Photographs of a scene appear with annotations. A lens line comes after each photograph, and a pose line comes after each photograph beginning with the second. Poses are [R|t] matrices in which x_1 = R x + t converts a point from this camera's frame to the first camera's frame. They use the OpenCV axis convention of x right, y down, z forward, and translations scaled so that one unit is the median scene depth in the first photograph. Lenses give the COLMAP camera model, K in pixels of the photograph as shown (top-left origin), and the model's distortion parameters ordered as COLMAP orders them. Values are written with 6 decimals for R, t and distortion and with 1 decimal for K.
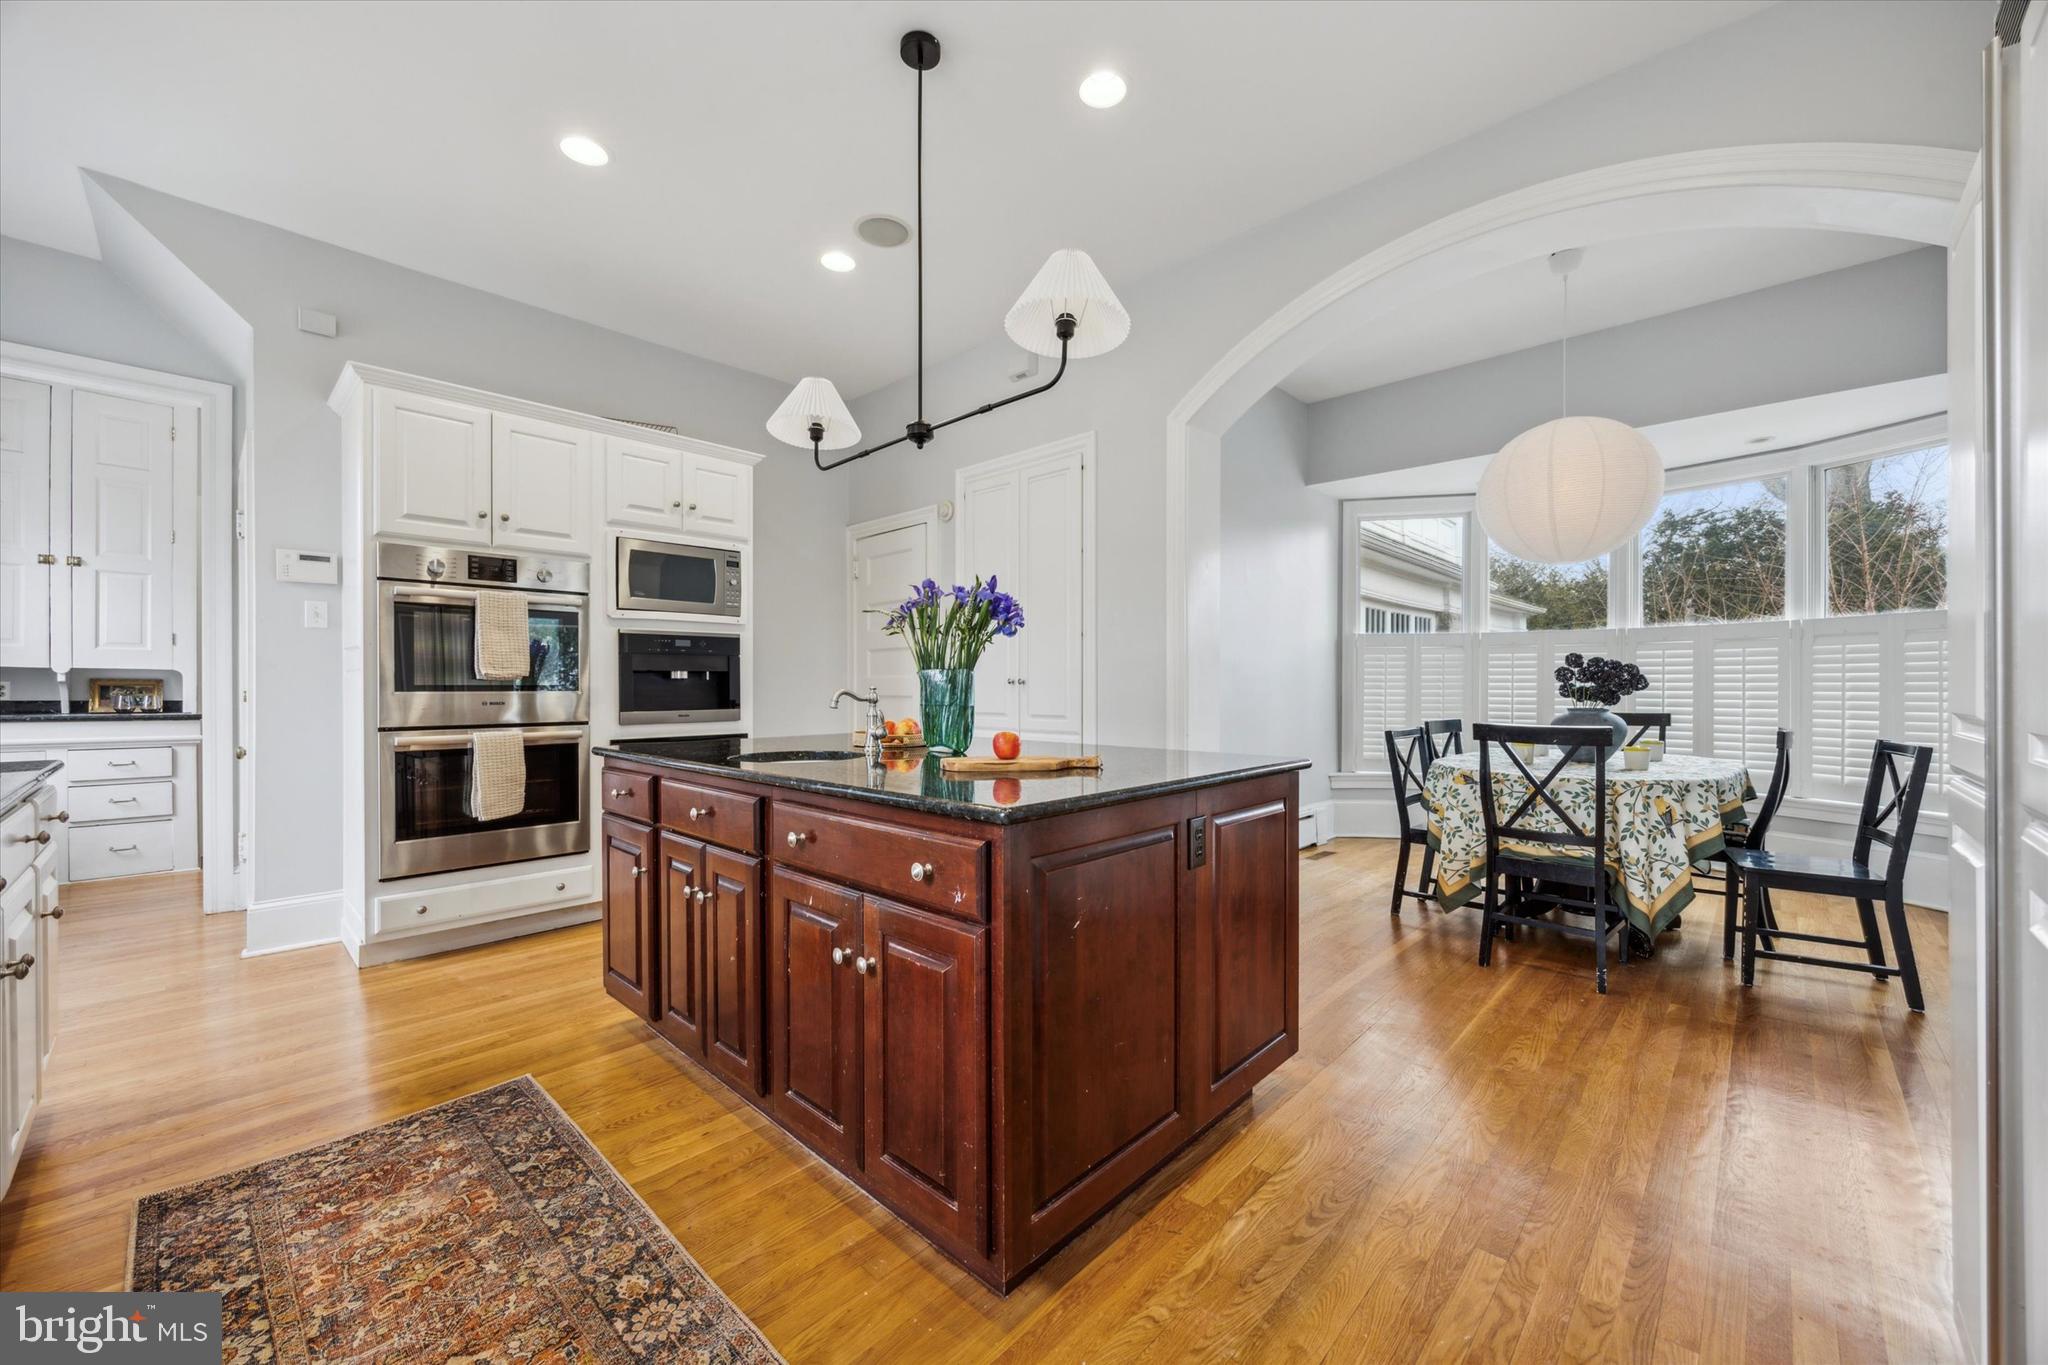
lens RADIAL K [[792.0, 0, 1024.0], [0, 792.0, 682.5], [0, 0, 1]] dist [0.000266, -0.000179]
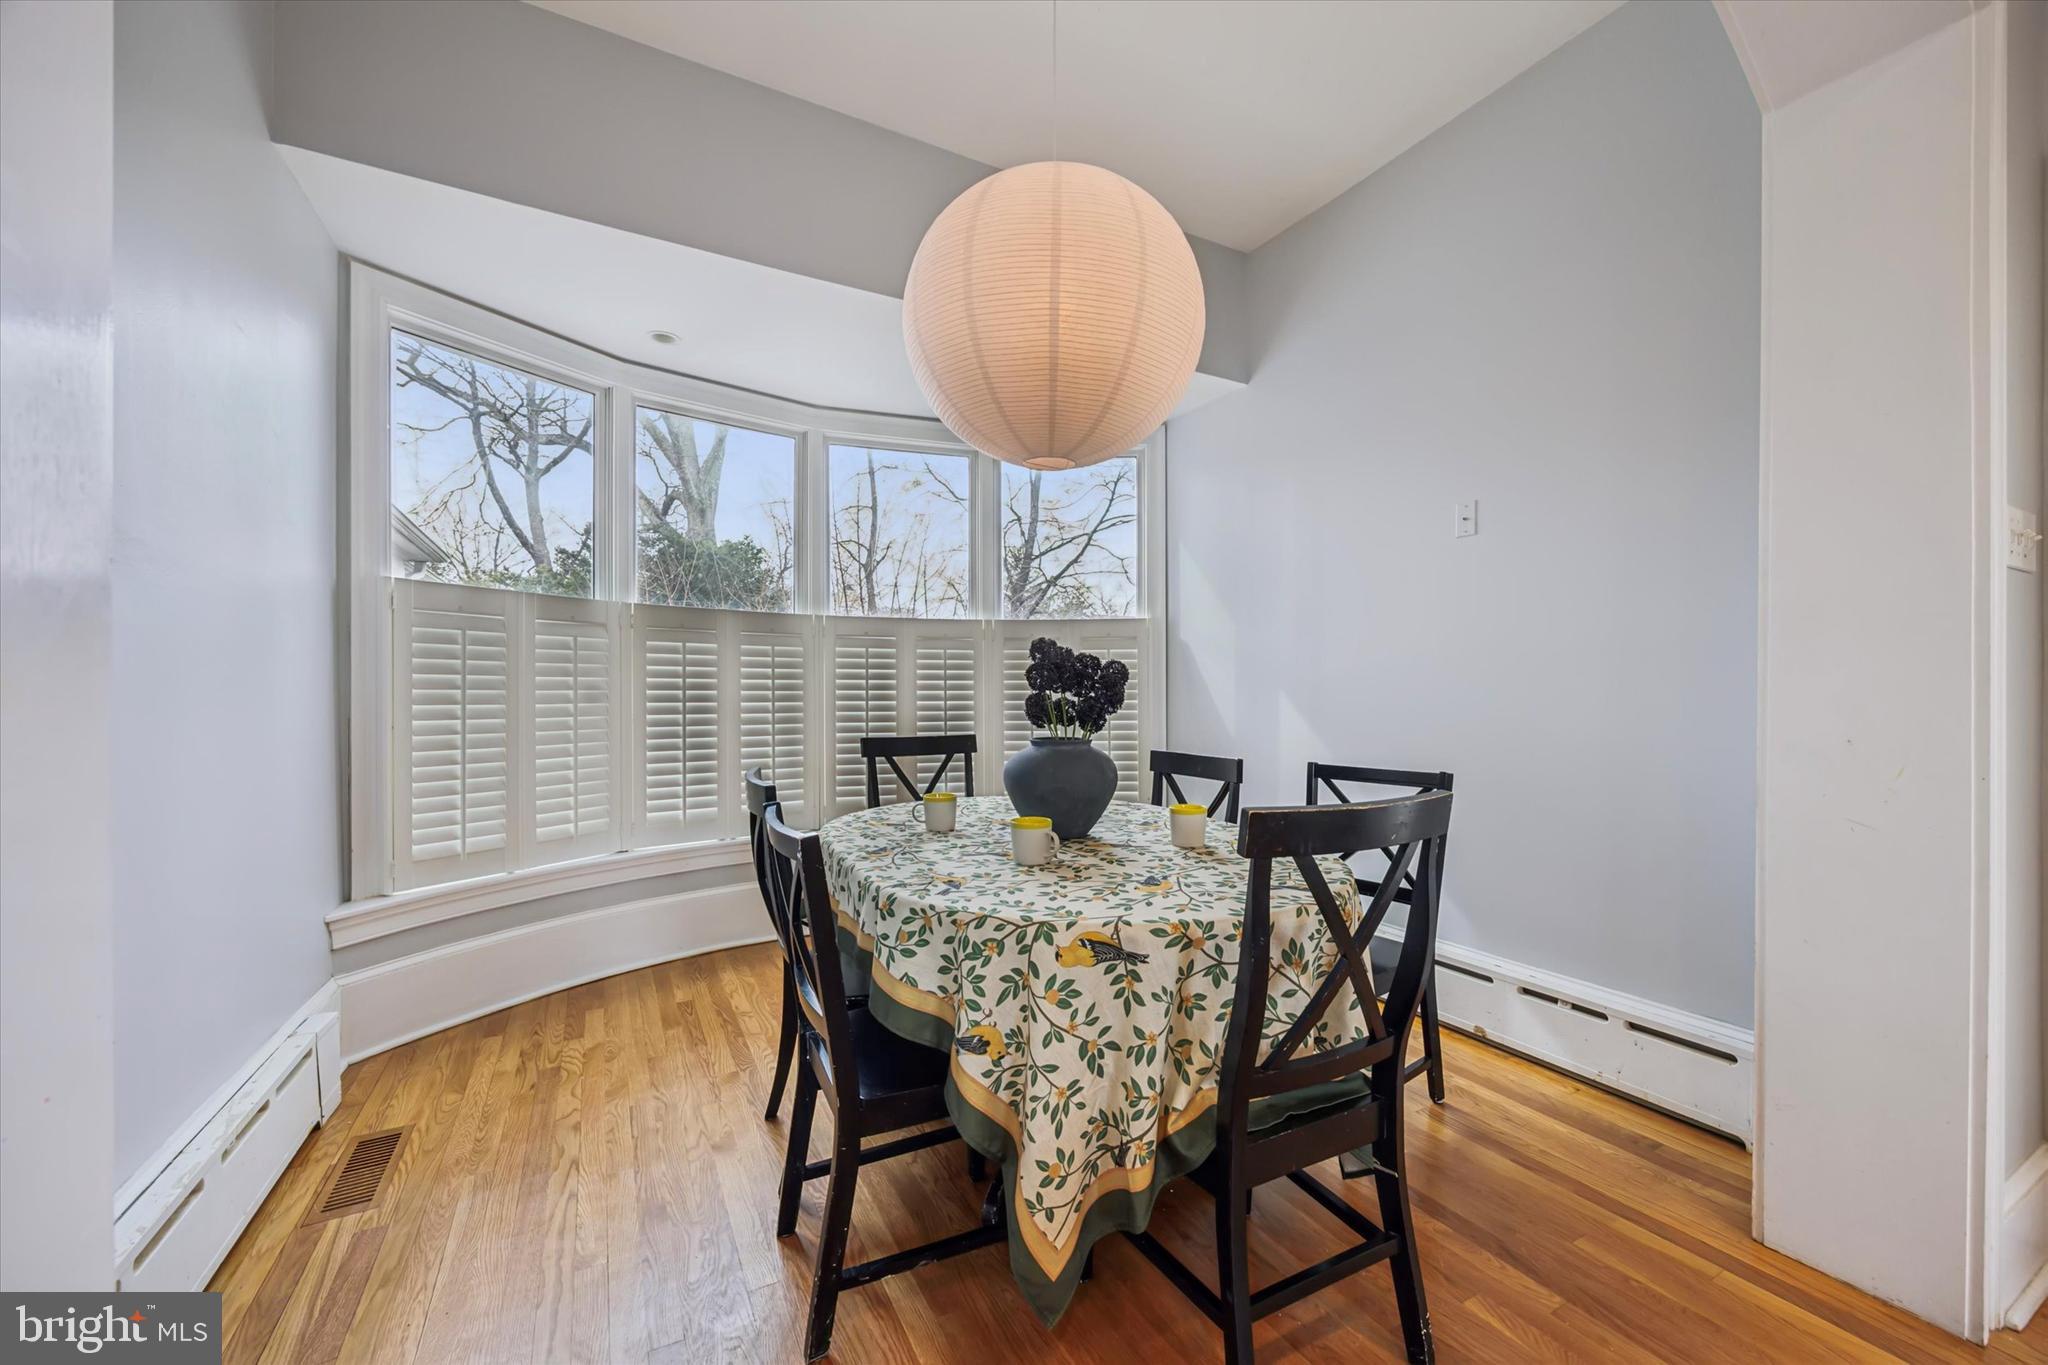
lens RADIAL K [[792.0, 0, 1024.0], [0, 792.0, 682.5], [0, 0, 1]] dist [0.000266, -0.000179]
pose [[0.299319, 0.006517, 0.954131, 0.064342], [-0.002993, 0.999978, -0.005891, -0.001537], [-0.954148, -0.001093, 0.299332, 0.321857]]
